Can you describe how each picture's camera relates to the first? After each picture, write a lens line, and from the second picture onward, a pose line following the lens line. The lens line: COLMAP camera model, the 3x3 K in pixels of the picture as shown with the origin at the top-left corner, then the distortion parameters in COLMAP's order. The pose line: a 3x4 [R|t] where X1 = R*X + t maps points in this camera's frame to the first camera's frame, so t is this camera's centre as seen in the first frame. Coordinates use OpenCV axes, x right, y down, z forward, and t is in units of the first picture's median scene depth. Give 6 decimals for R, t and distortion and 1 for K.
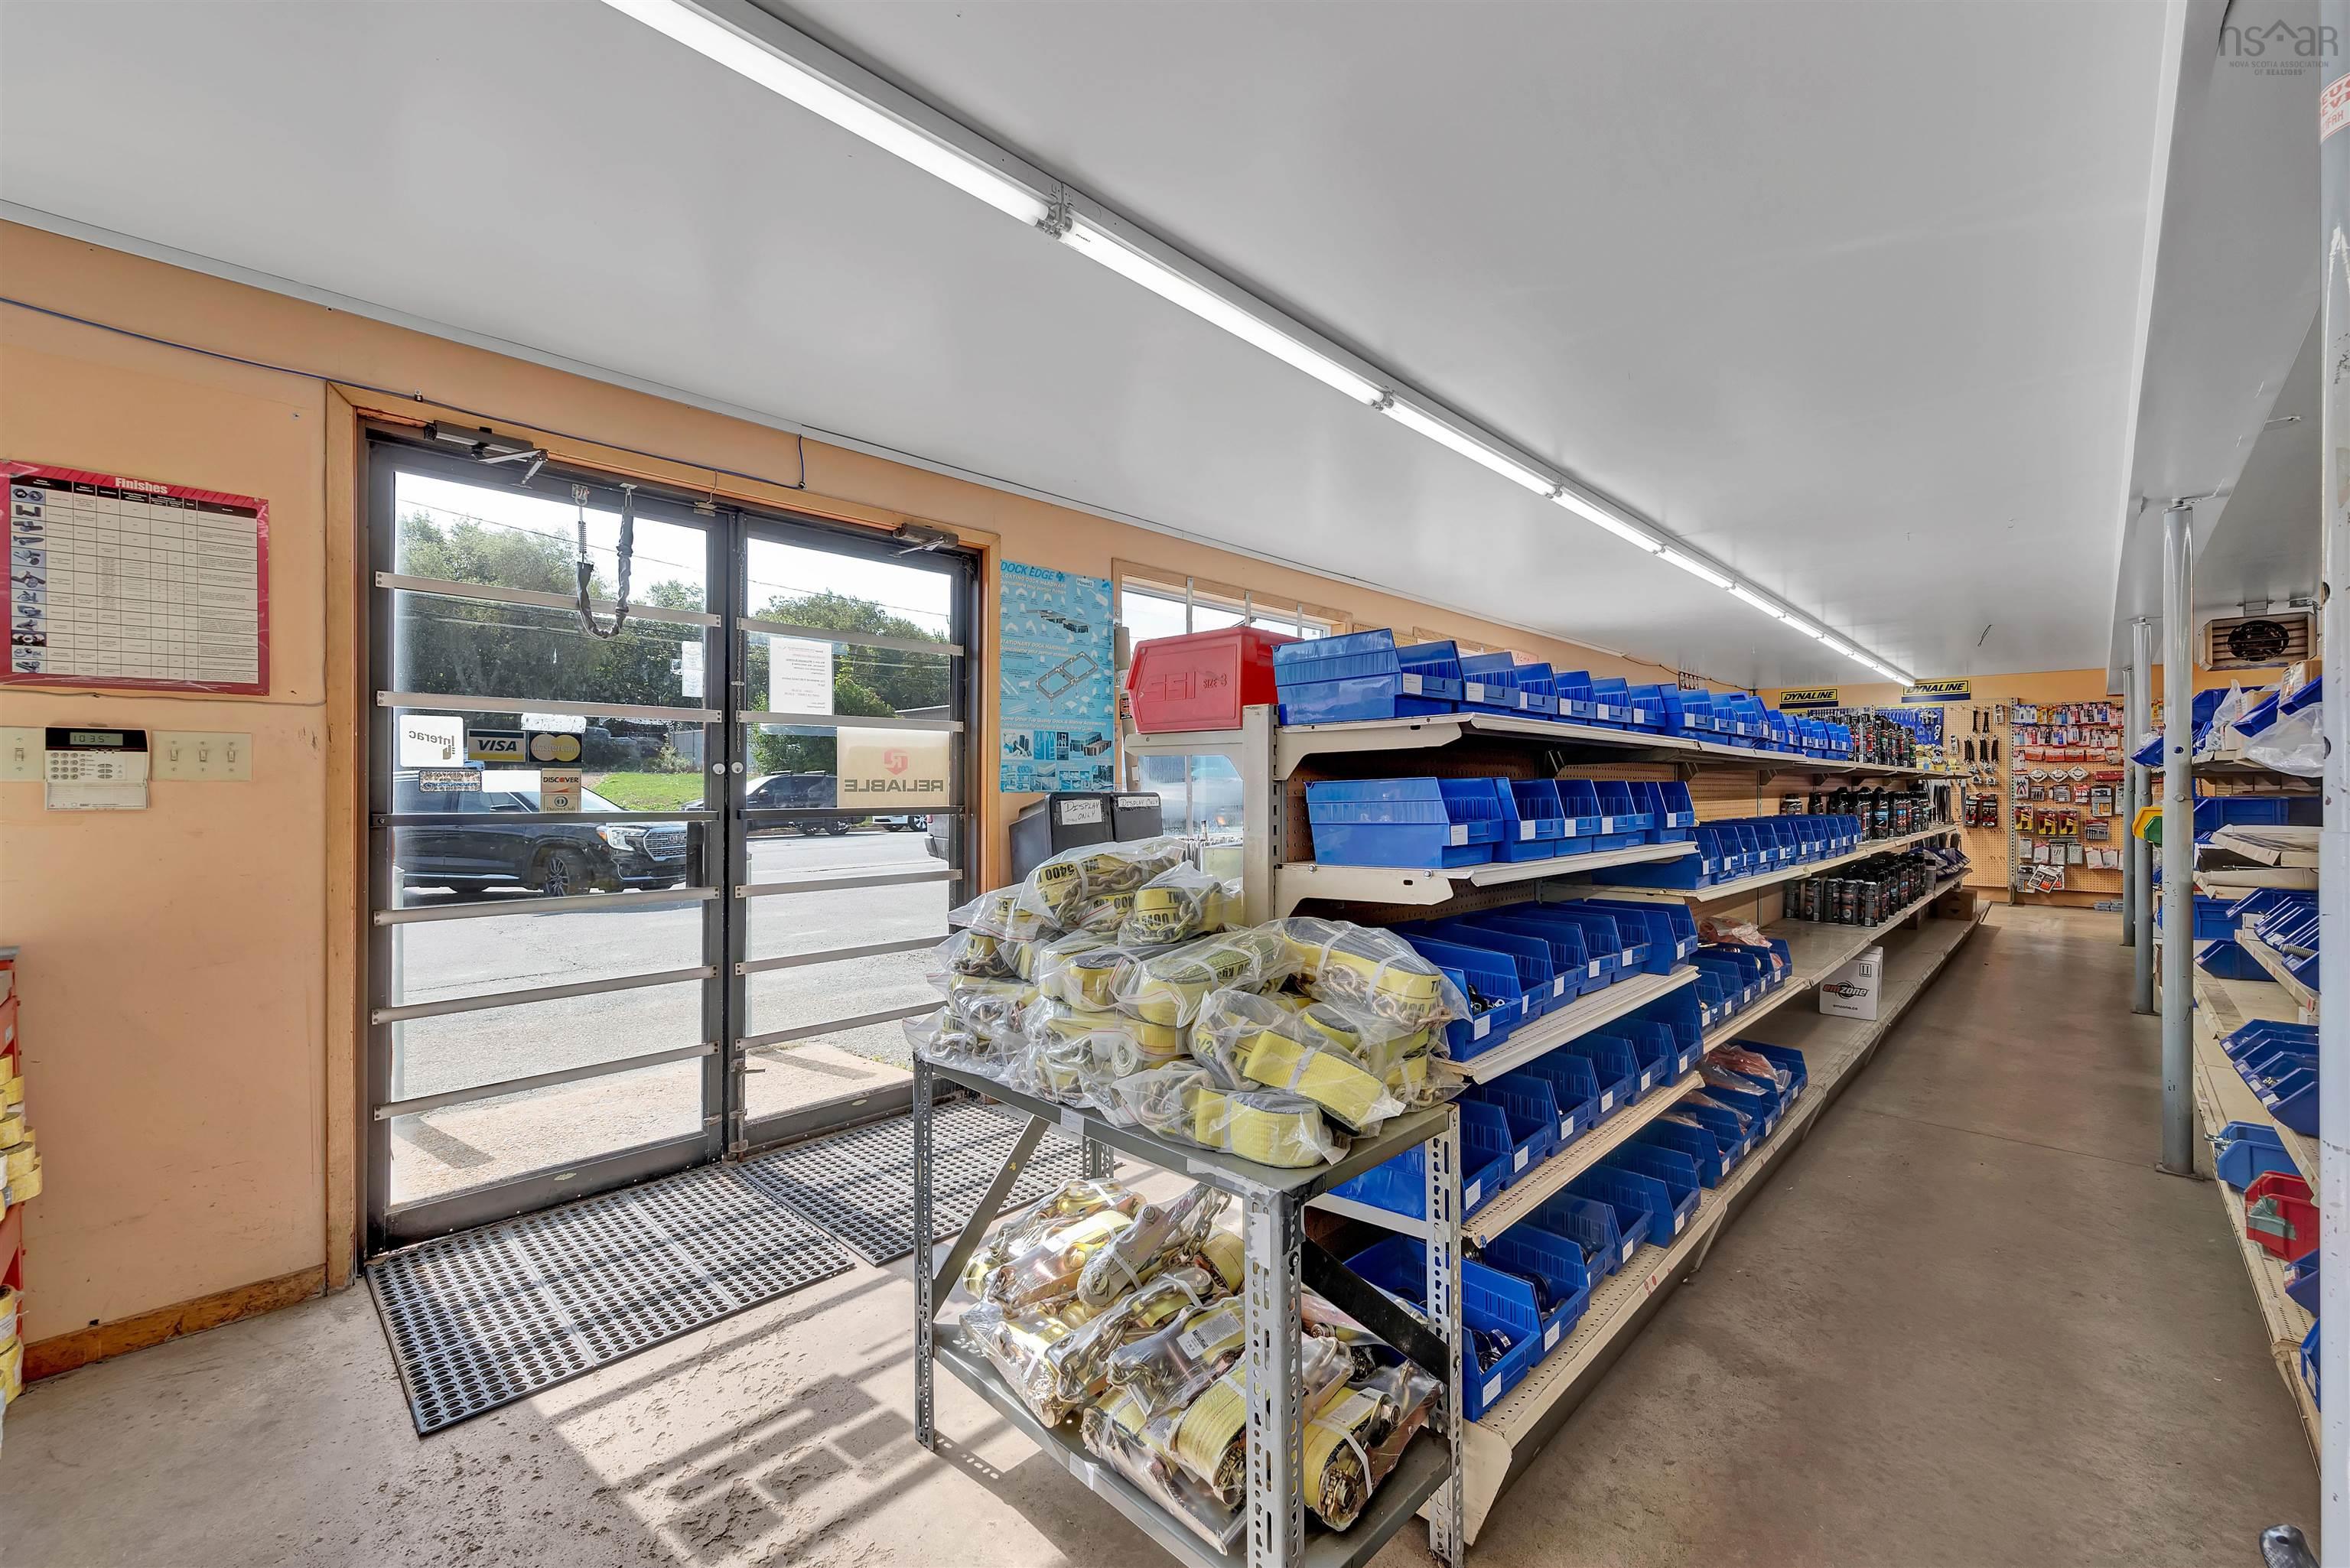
lens RADIAL K [[947.4, 0, 1176.2], [0, 947.4, 788.4], [0, 0, 1]] dist [-0.001254, -0.000365]
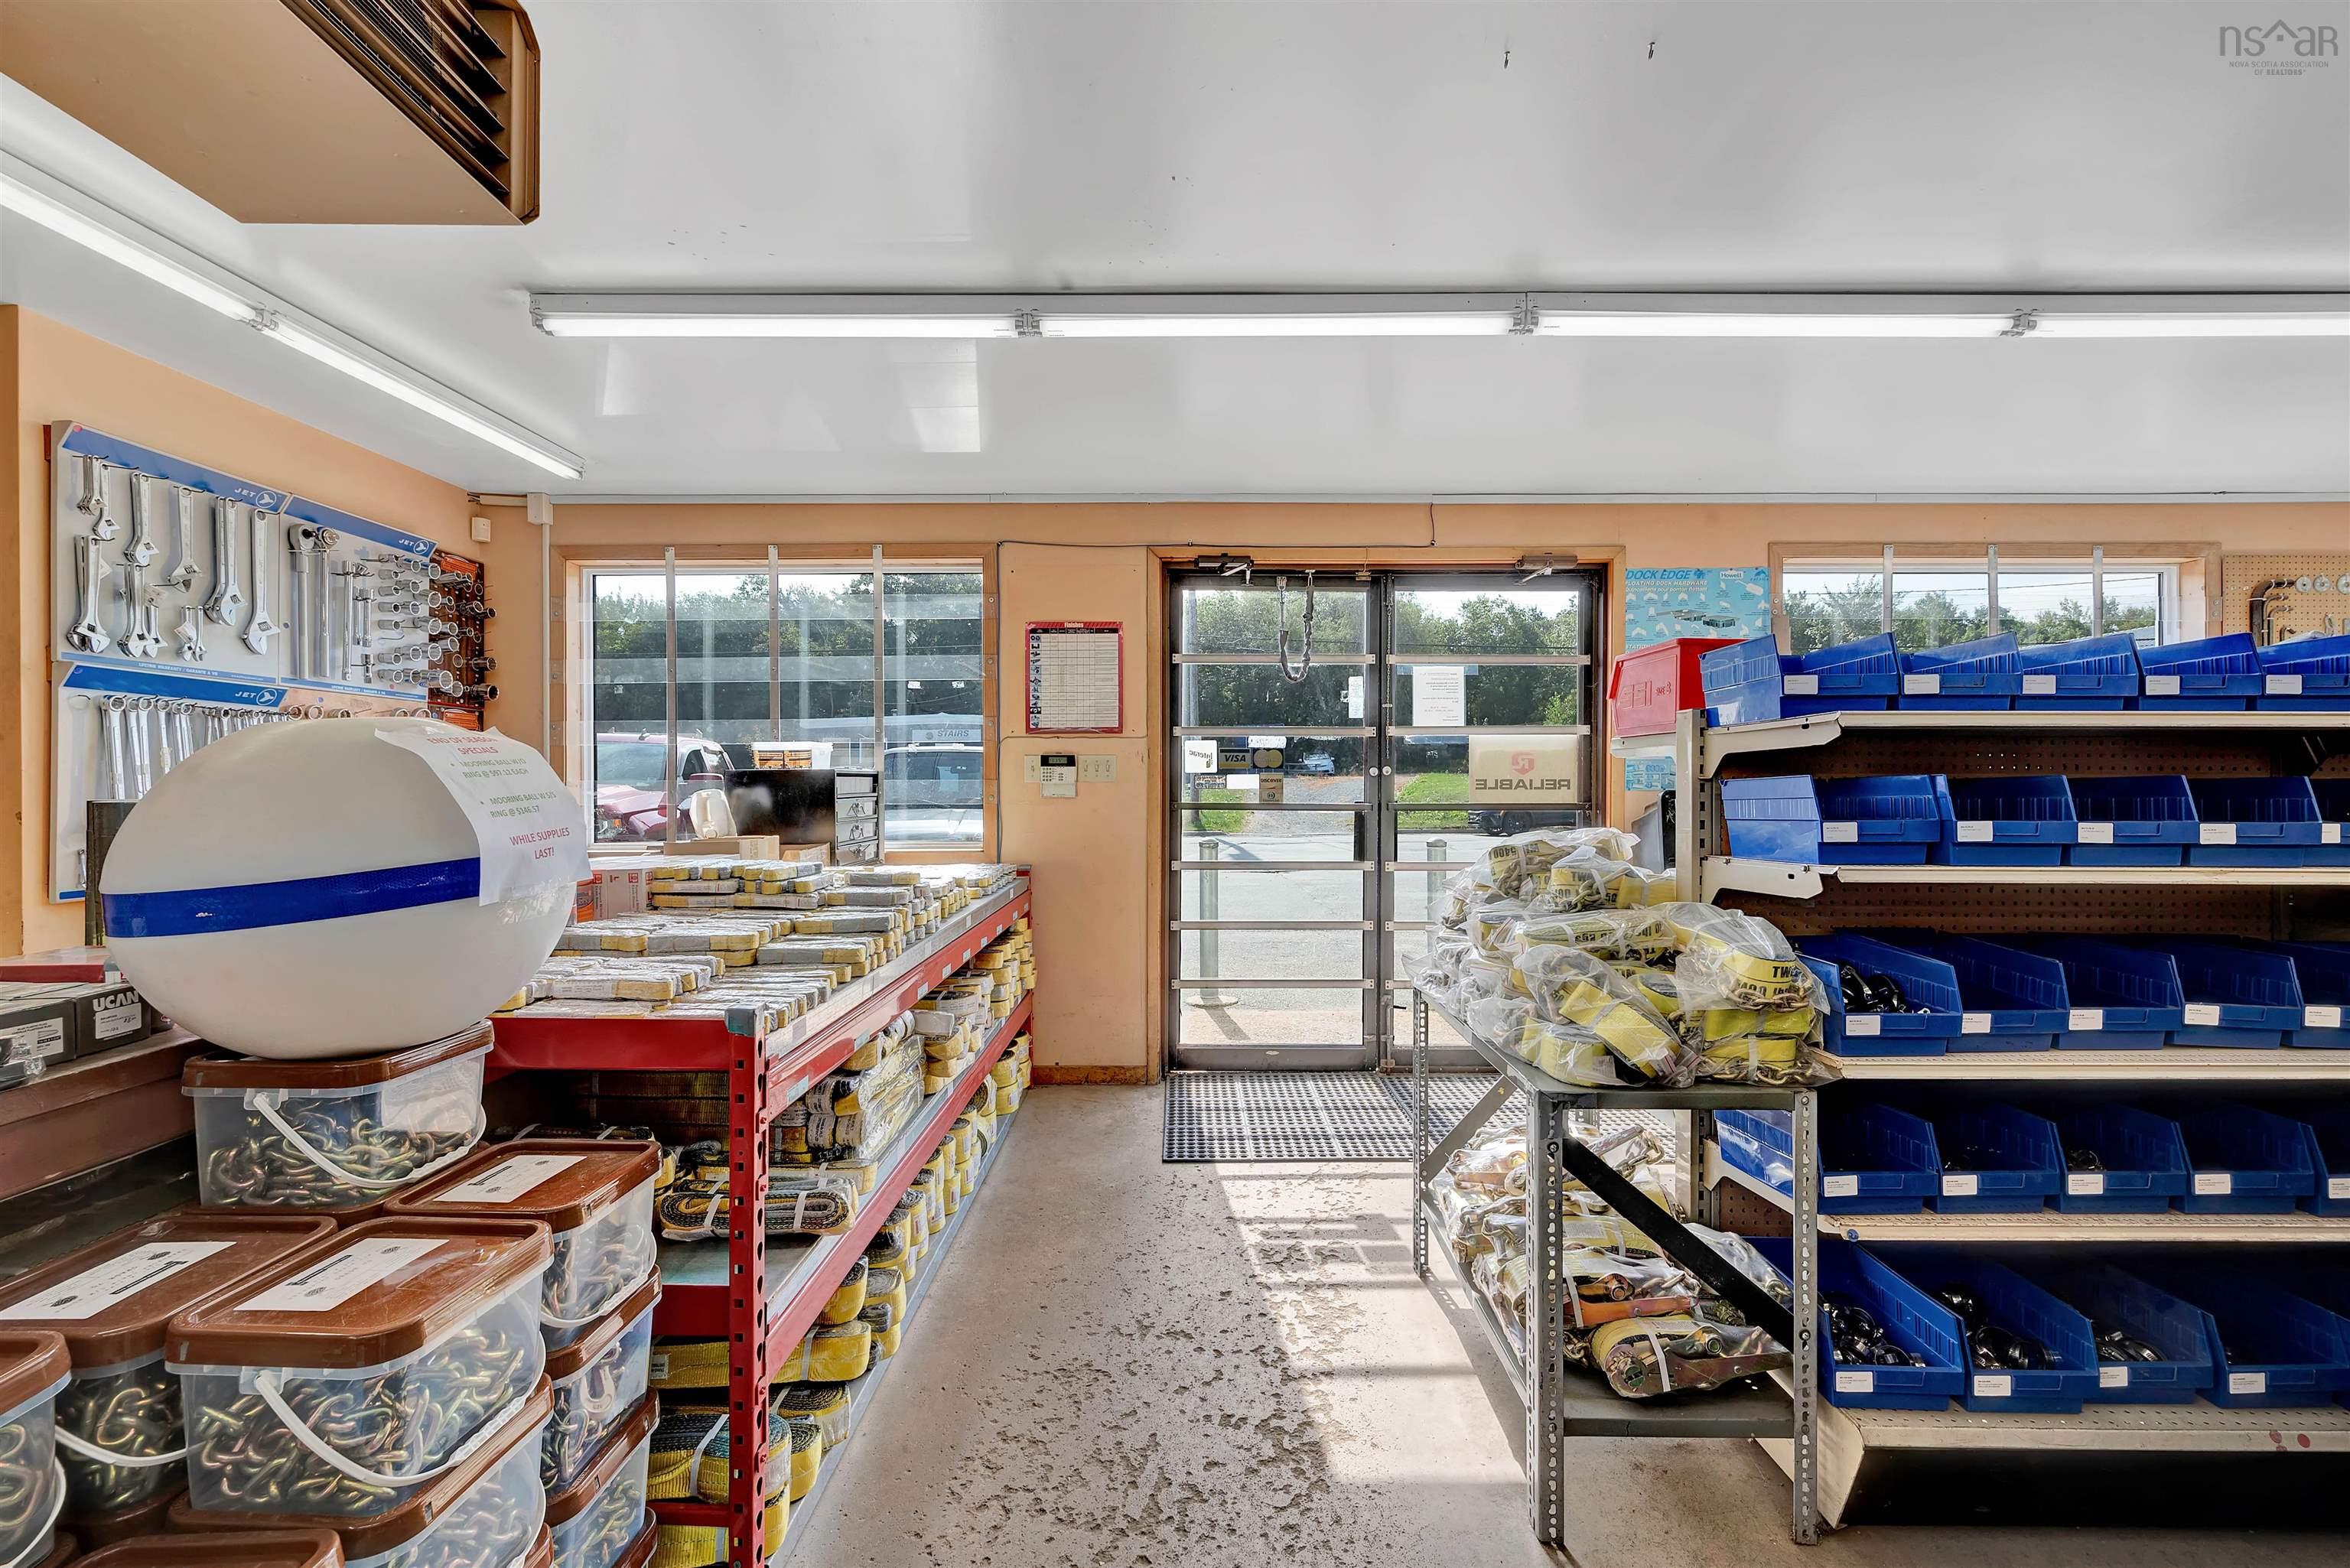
lens RADIAL K [[947.4, 0, 1176.2], [0, 947.4, 788.4], [0, 0, 1]] dist [-0.001254, -0.000365]
pose [[0.694157, 0.001706, -0.719822, 0.362077], [-0.001098, 0.999999, 0.001311, 0.001417], [0.719823, -0.000120, 0.694157, -0.143738]]
